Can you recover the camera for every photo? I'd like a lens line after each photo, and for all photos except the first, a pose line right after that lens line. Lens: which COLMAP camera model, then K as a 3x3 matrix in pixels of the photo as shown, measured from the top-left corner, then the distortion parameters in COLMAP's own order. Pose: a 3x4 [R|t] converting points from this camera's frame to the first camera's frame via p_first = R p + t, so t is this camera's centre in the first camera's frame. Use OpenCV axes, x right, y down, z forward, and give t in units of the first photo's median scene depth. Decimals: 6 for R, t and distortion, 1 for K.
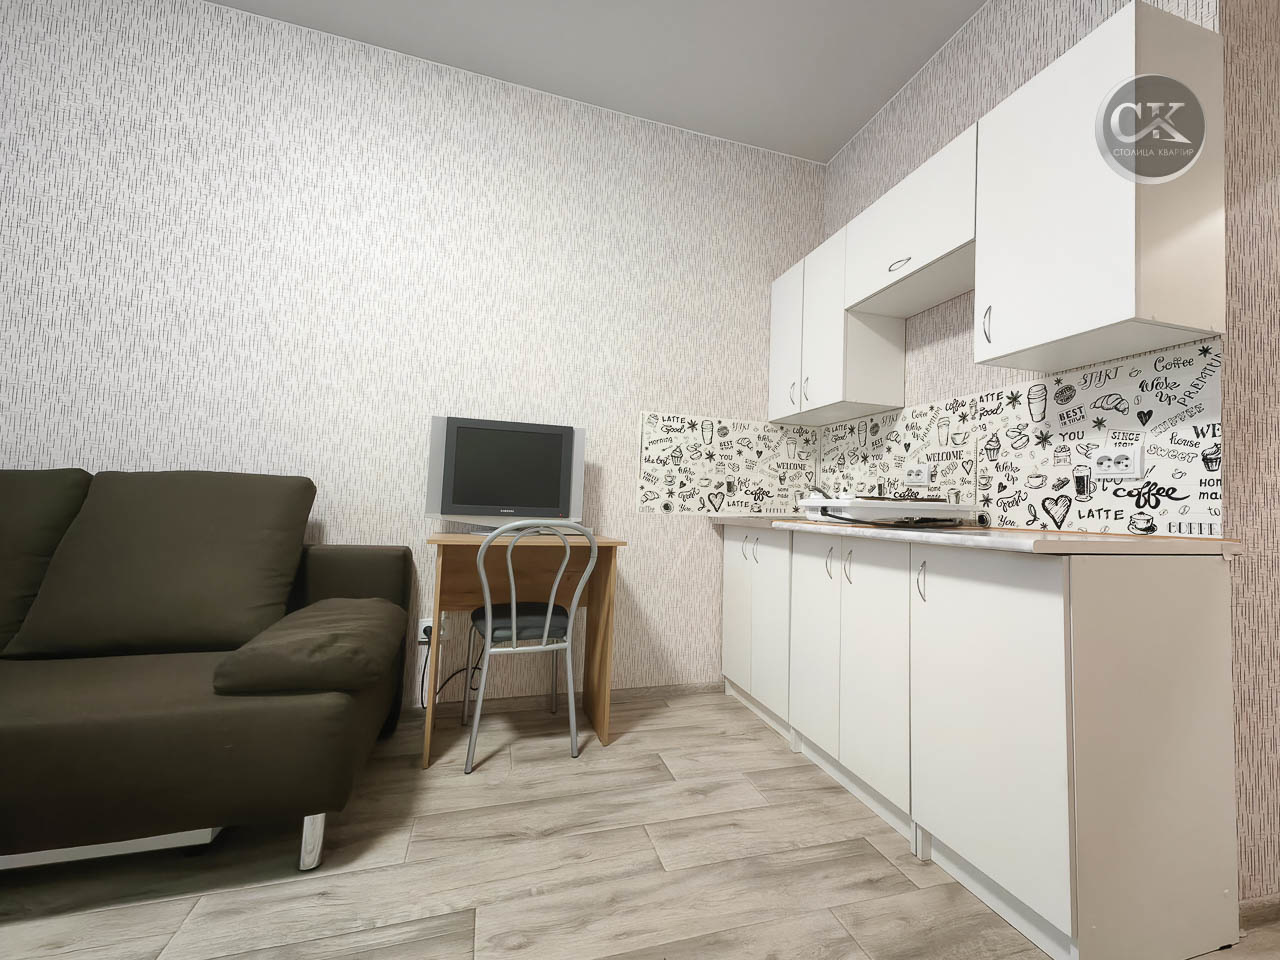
lens RADIAL K [[528.8, 0, 660.4], [0, 528.8, 475.5], [0, 0, 1]] dist [0.015360, 0.000155]
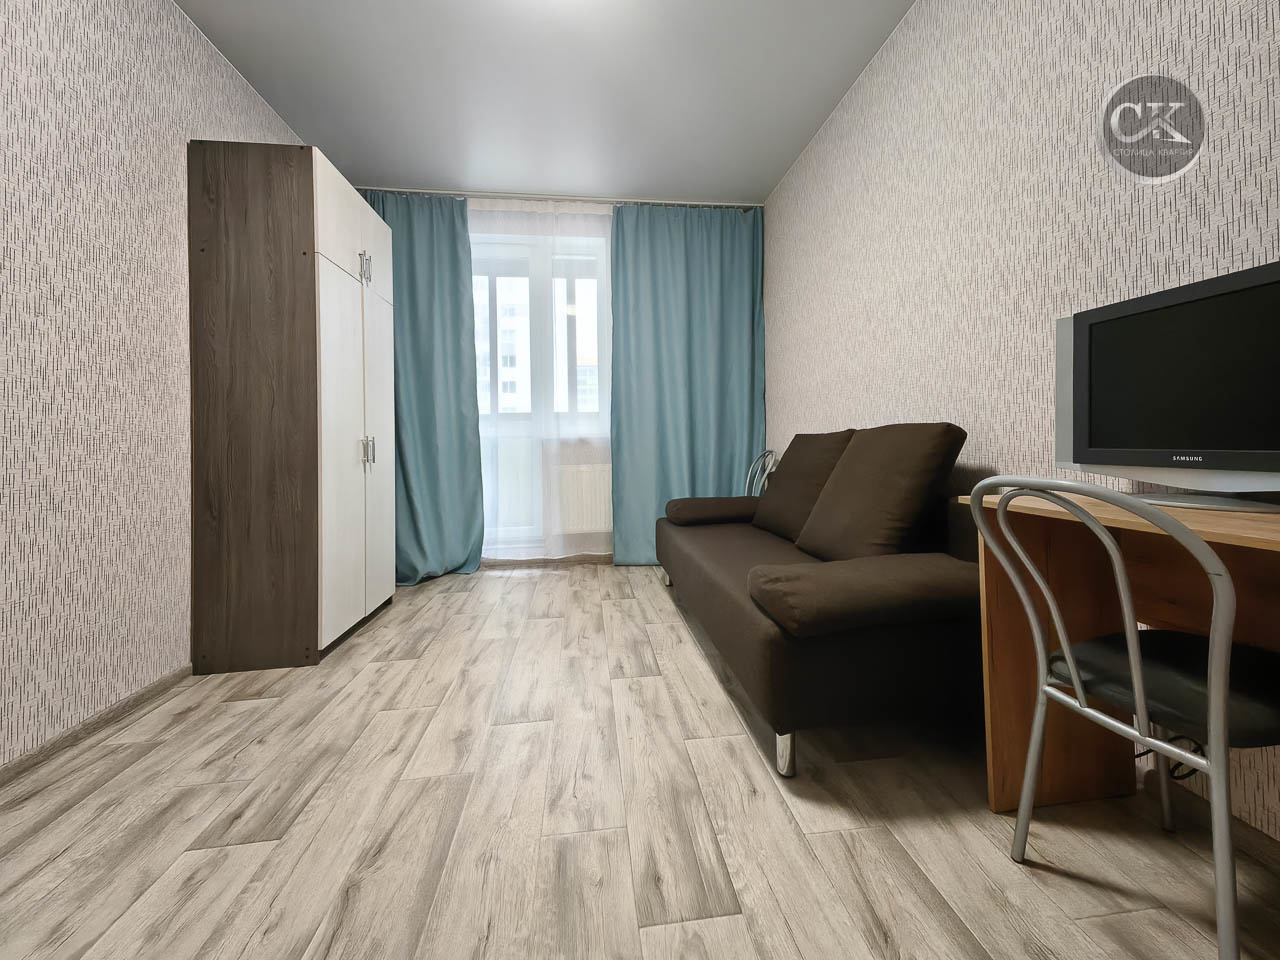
lens RADIAL K [[509.9, 0, 646.0], [0, 509.9, 430.8], [0, 0, 1]] dist [0.018238, 0.000004]
pose [[-0.171455, -0.051007, -0.983871, 0.343747], [0.073363, 0.995225, -0.064380, 0.038461], [0.982457, -0.083218, -0.166895, 0.646345]]
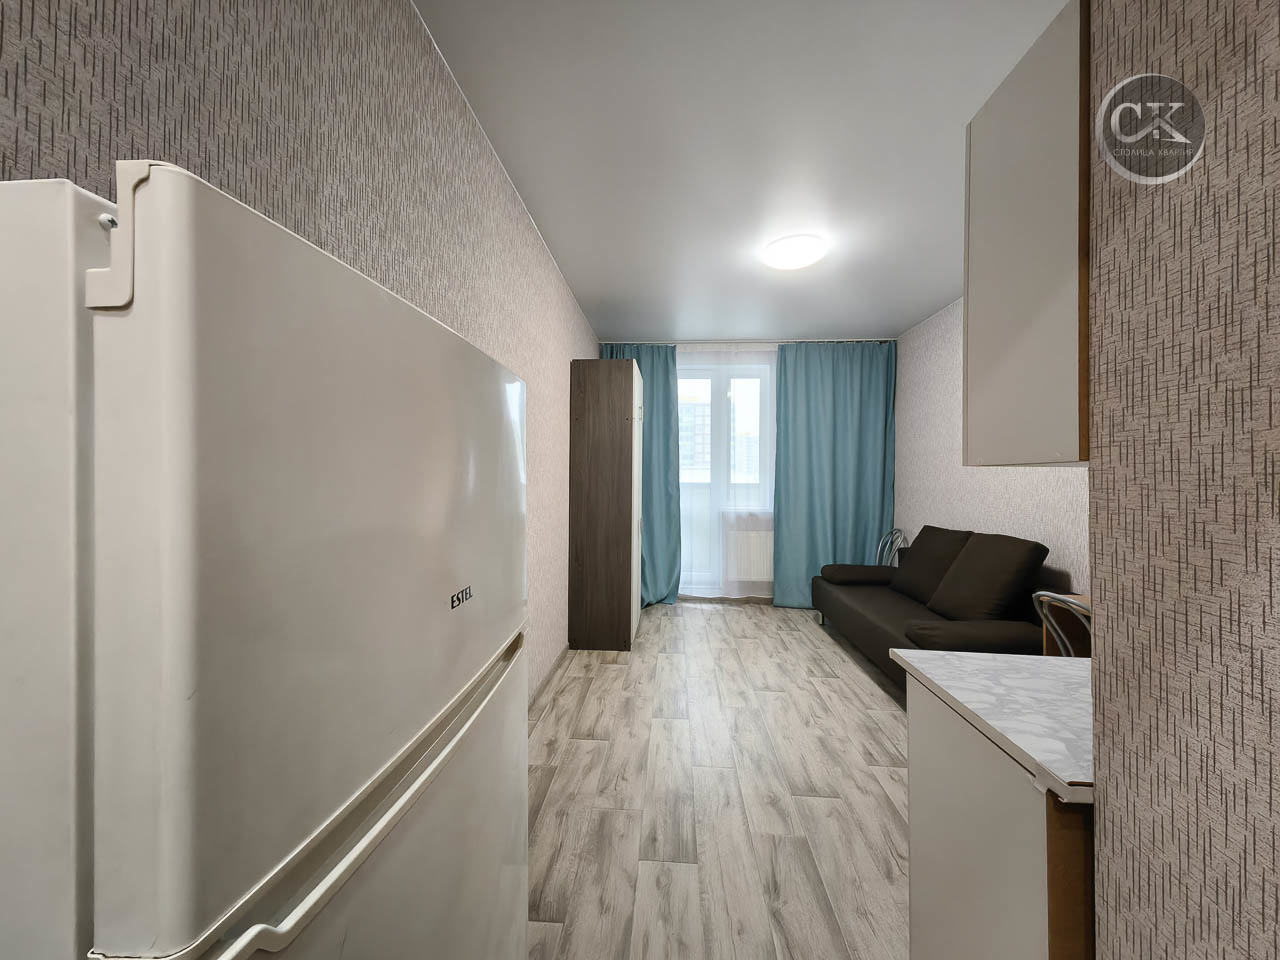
lens RADIAL K [[488.0, 0, 643.0], [0, 488.0, 469.5], [0, 0, 1]] dist [0.012858, -0.000208]
pose [[-0.359025, -0.055486, -0.931677, 1.145140], [0.033352, 0.996831, -0.072218, -0.147839], [0.932732, -0.057002, -0.356037, 0.470558]]
